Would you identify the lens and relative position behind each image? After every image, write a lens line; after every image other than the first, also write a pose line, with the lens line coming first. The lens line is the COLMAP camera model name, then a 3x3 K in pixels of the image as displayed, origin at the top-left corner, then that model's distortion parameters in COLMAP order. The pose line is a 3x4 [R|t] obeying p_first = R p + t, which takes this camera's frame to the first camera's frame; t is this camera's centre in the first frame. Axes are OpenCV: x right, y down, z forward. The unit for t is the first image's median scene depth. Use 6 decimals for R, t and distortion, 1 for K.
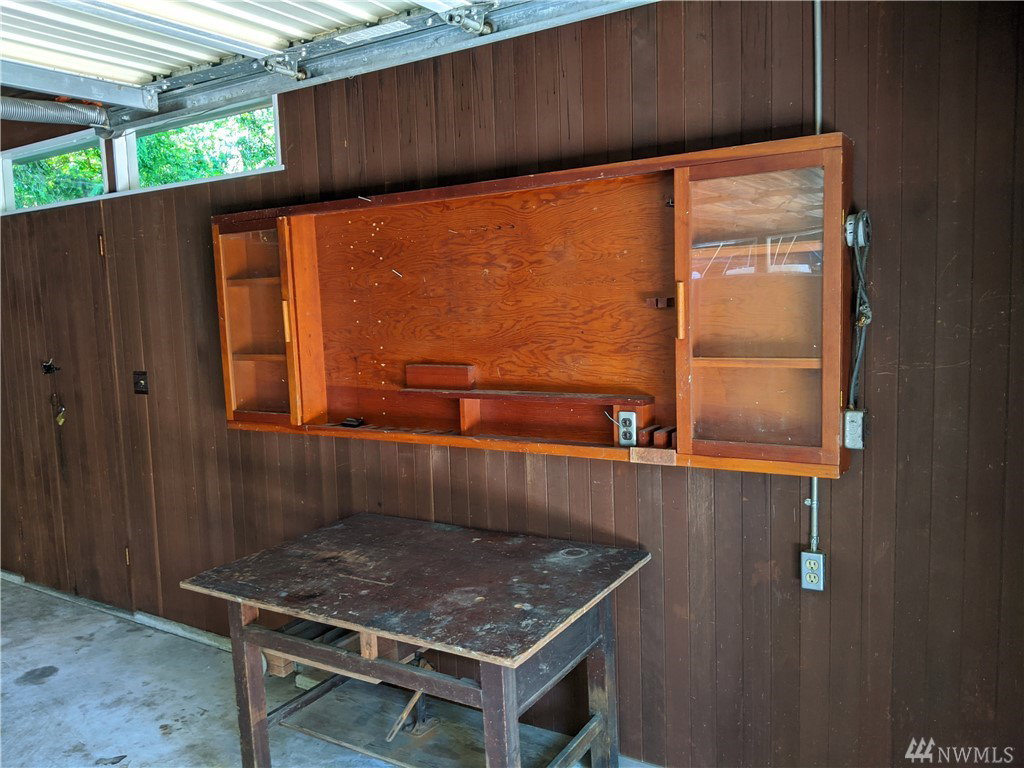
lens RADIAL K [[806.9, 0, 511.5], [0, 806.9, 379.2], [0, 0, 1]] dist [0.007688, -0.070111]
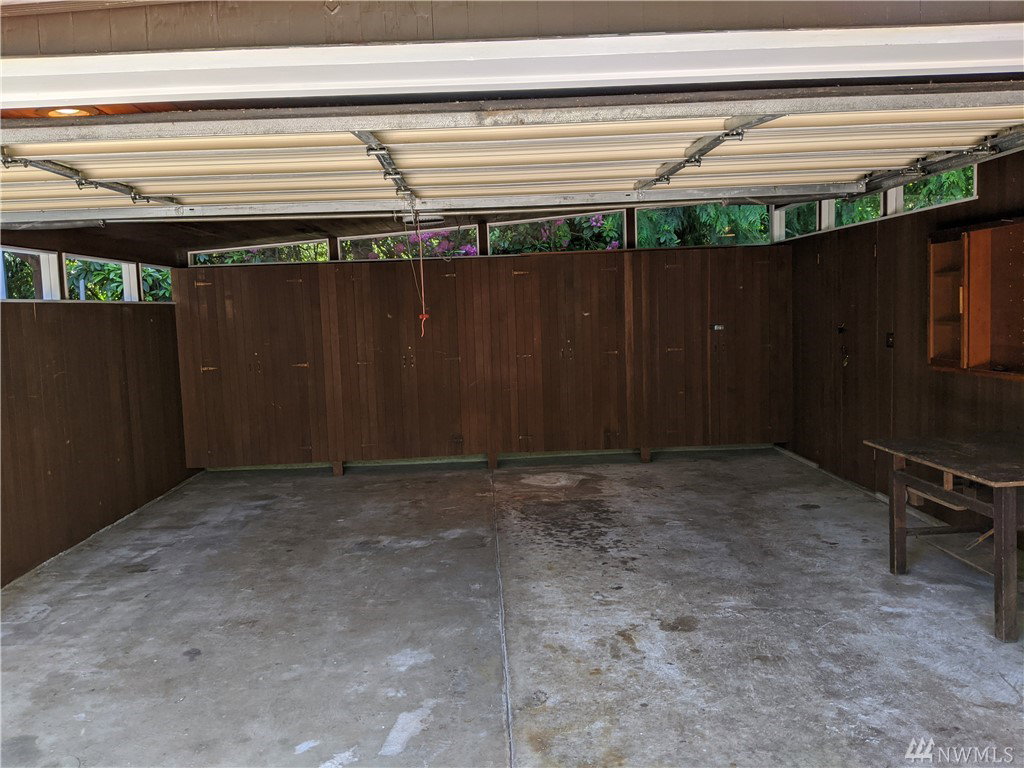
lens RADIAL K [[806.9, 0, 511.5], [0, 806.9, 379.2], [0, 0, 1]] dist [0.007688, -0.070111]
pose [[0.549993, 0.085116, -0.830820, 0.520187], [-0.066993, 0.996084, 0.057698, 0.046736], [0.832478, 0.023926, 0.553542, -0.549253]]
